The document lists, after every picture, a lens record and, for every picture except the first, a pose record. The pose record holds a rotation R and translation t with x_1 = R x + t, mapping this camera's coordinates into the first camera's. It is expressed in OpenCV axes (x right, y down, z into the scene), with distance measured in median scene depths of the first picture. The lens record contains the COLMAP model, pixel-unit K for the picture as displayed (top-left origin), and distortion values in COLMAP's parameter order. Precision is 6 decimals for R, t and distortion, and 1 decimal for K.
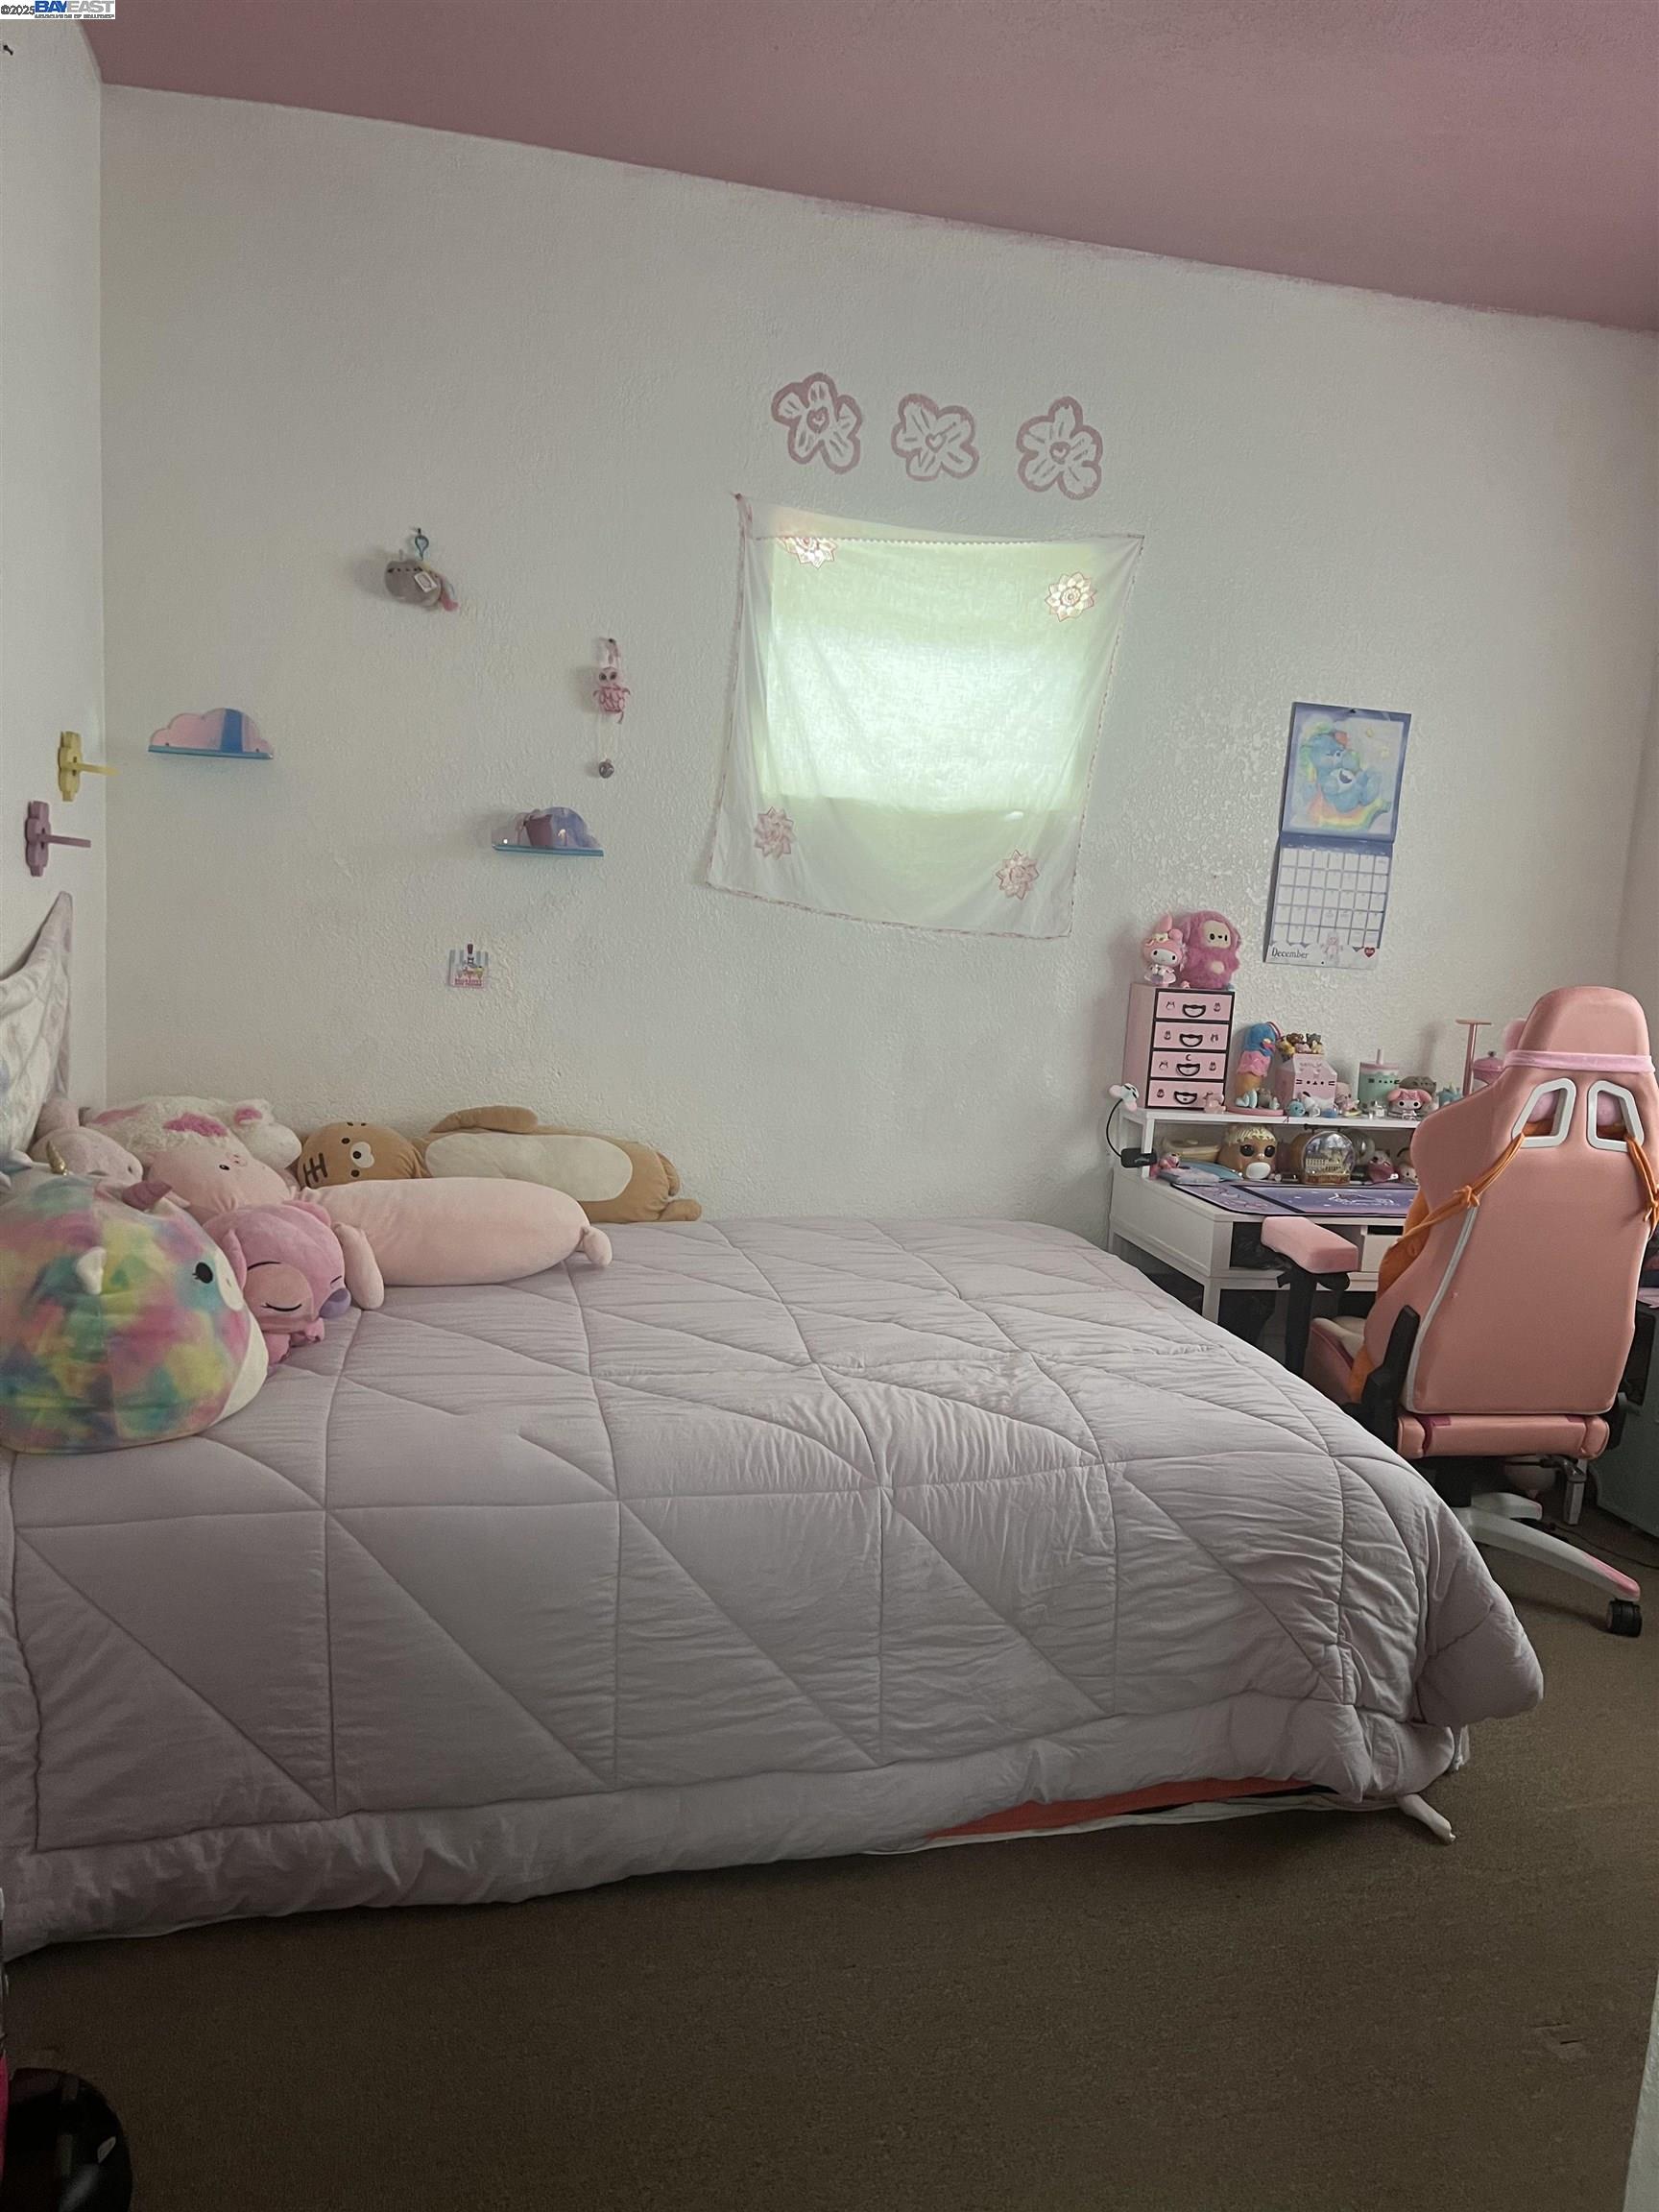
lens RADIAL K [[1650.4, 0, 835.7], [0, 1650.4, 1104.2], [0, 0, 1]] dist [0.049403, -0.036387]
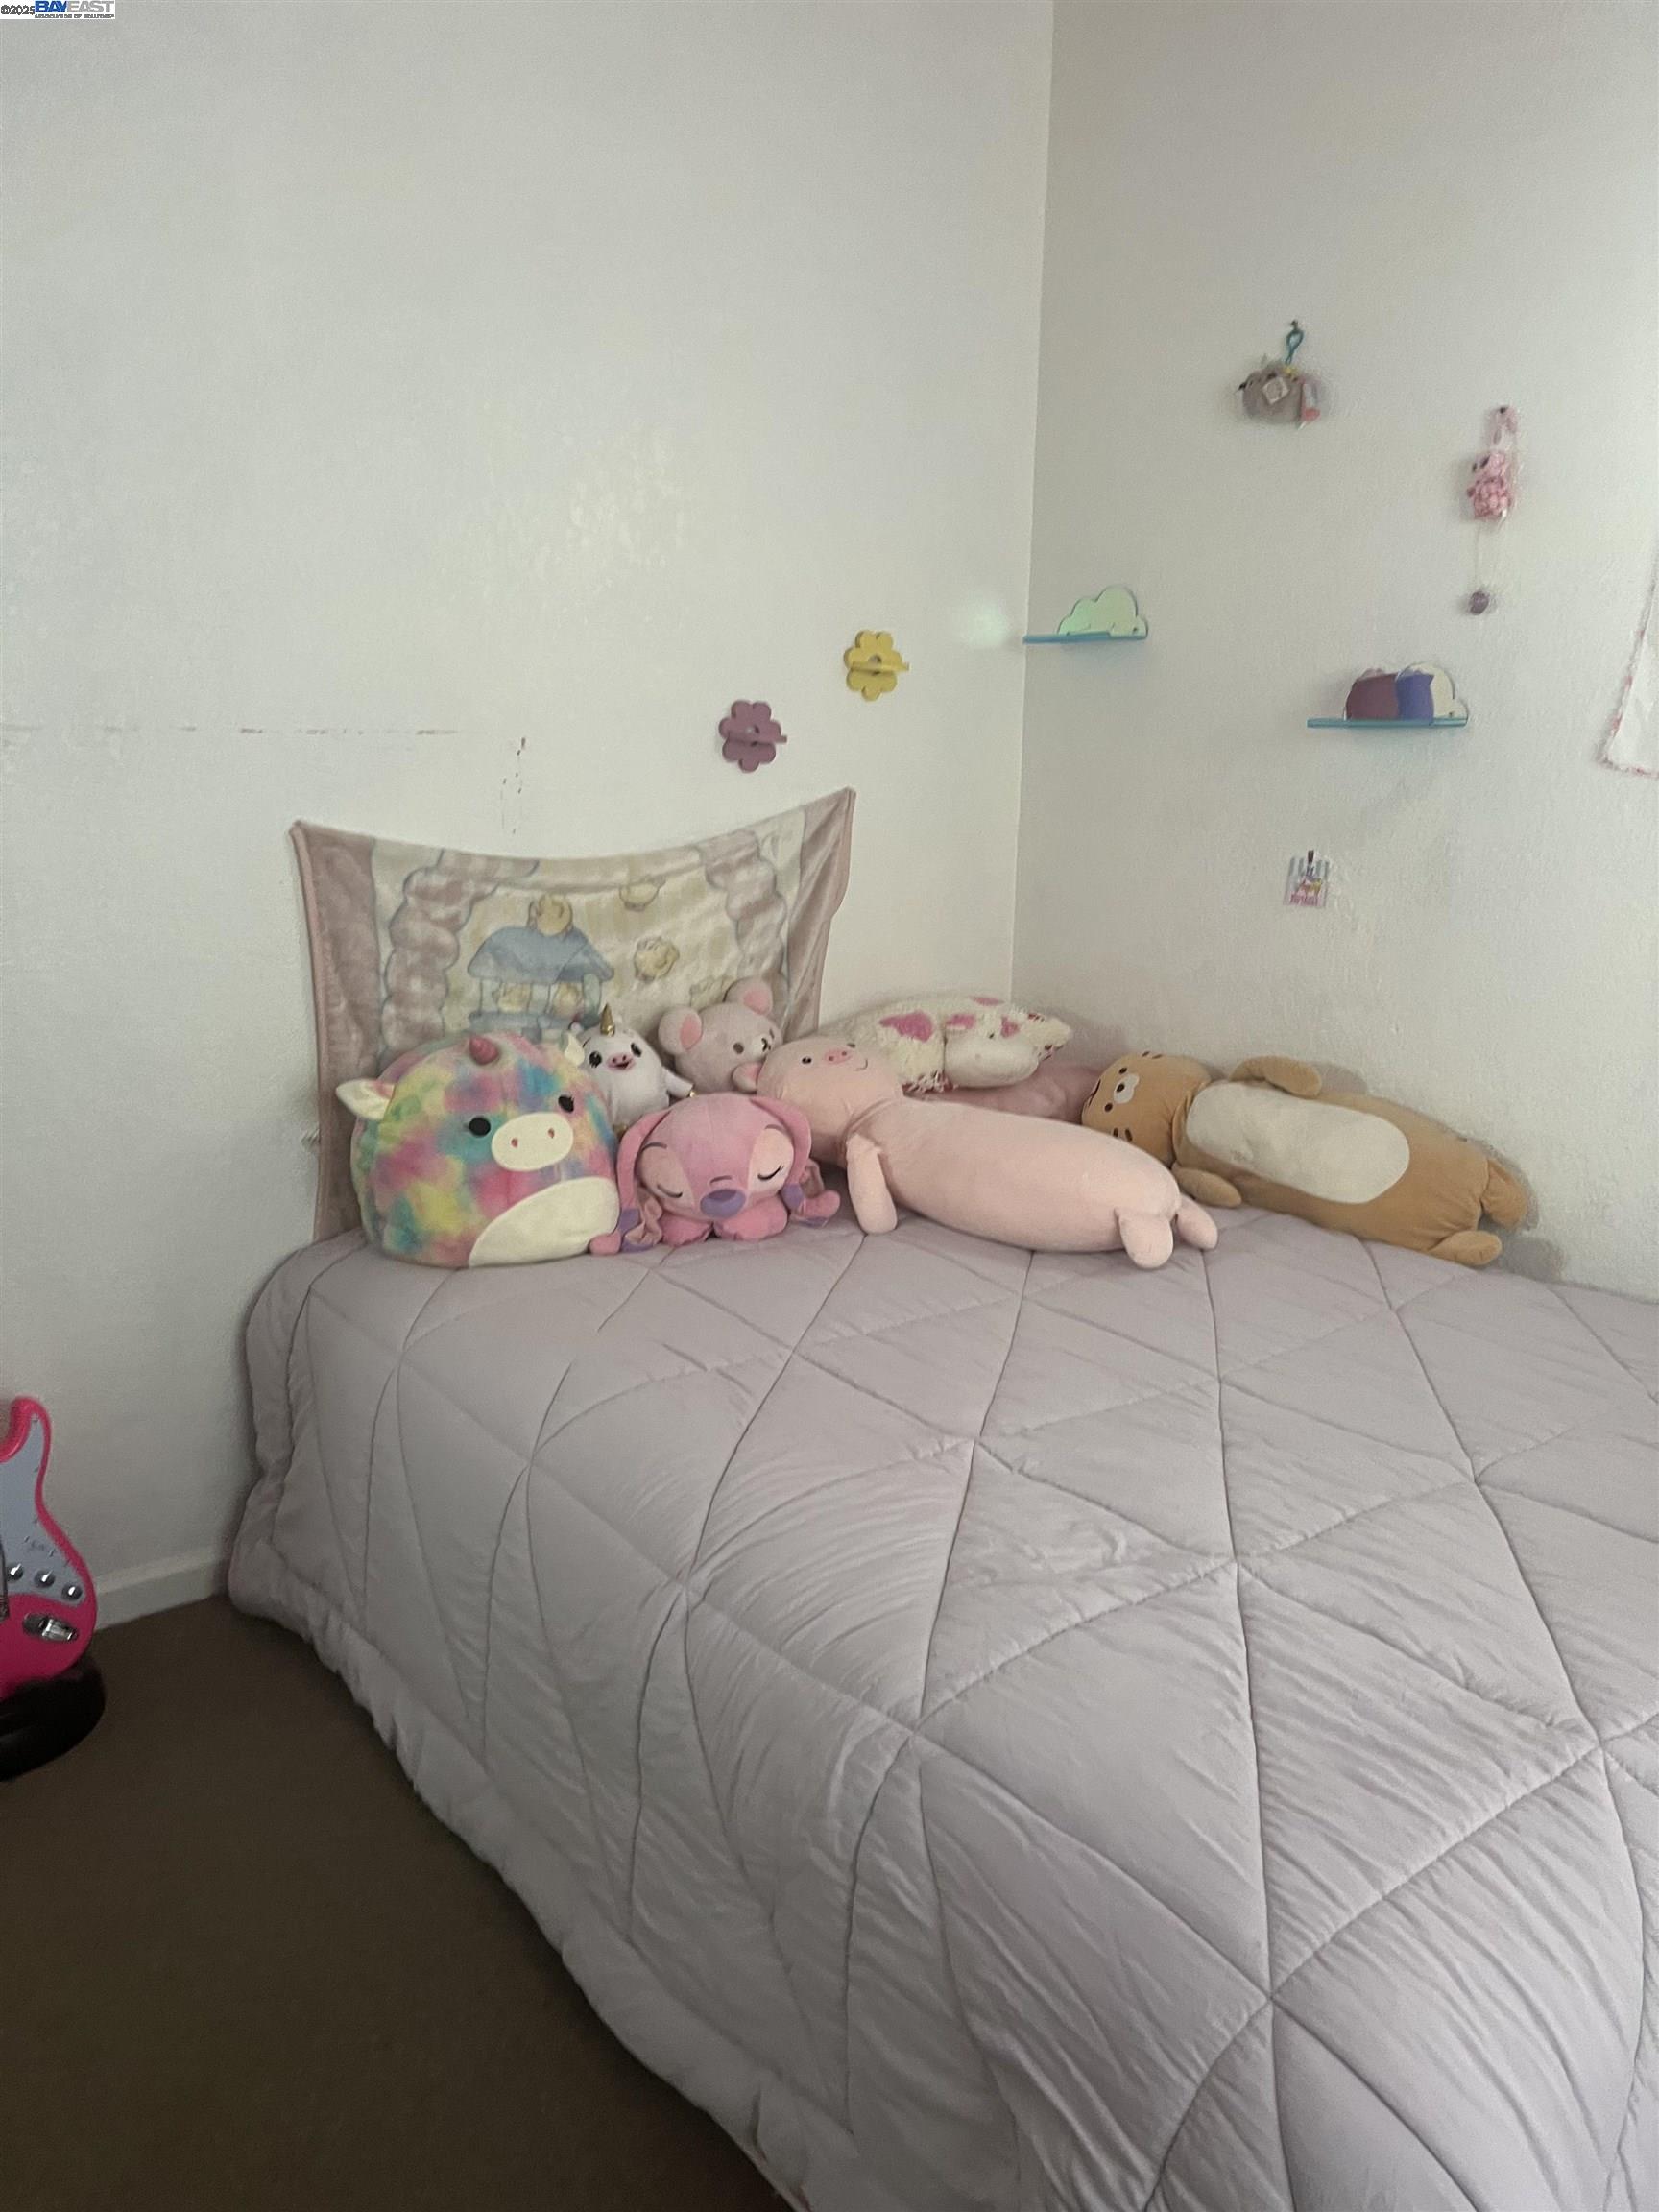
lens RADIAL K [[1650.4, 0, 833.3], [0, 1650.4, 1107.6], [0, 0, 1]] dist [0.049403, -0.036387]
pose [[0.377601, 0.158665, -0.912273, 0.437870], [-0.120815, 0.985230, 0.121347, -0.044656], [0.918053, 0.064396, 0.391193, 0.492365]]
